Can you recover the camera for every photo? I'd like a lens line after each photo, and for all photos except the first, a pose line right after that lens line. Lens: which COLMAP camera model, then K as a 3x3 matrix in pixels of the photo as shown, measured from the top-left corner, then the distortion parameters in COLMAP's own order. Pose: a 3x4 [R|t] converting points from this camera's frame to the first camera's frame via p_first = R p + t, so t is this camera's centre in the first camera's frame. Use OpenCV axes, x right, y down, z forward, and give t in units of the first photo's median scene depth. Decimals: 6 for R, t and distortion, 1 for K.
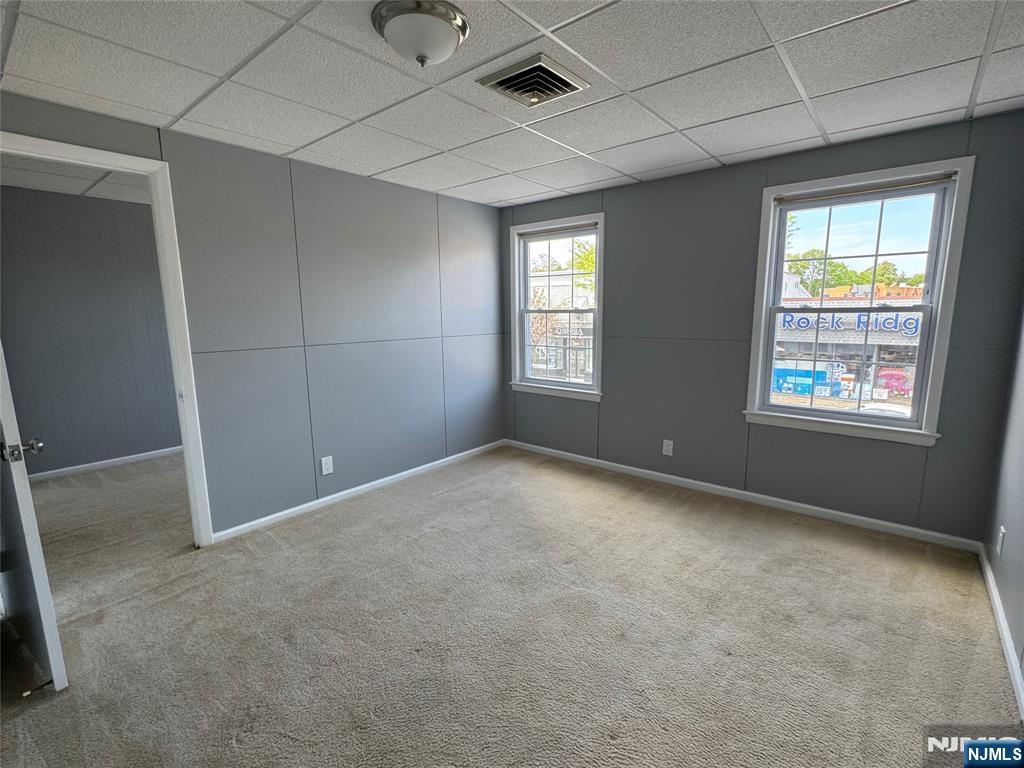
lens RADIAL K [[472.8, 0, 518.6], [0, 472.8, 386.4], [0, 0, 1]] dist [-0.003938, 0.001295]
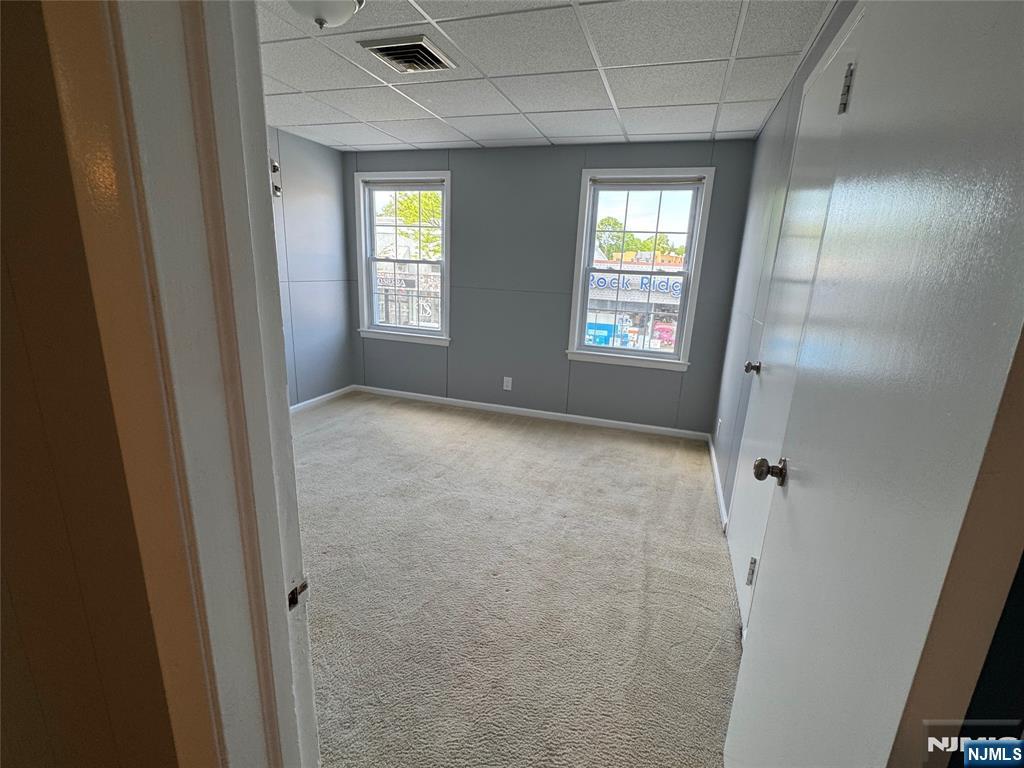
lens RADIAL K [[472.8, 0, 519.1], [0, 472.8, 385.4], [0, 0, 1]] dist [-0.003938, 0.001295]
pose [[0.930527, -0.040072, 0.364025, -0.112850], [0.005080, 0.995312, 0.096580, 0.024519], [-0.366189, -0.088021, 0.926368, -0.141259]]
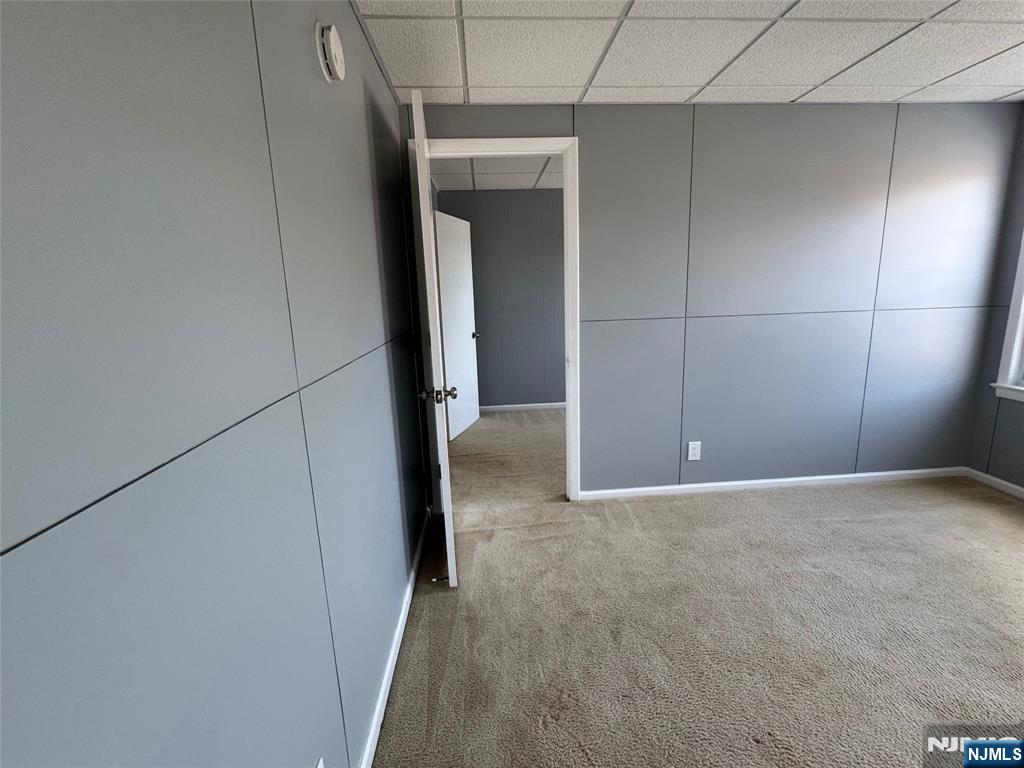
lens RADIAL K [[472.8, 0, 517.2], [0, 472.8, 387.4], [0, 0, 1]] dist [-0.003938, 0.001295]
pose [[0.692774, 0.134160, -0.708566, -0.017520], [-0.089590, 0.990943, 0.100032, -0.015403], [0.715568, -0.005819, 0.698519, 0.144849]]
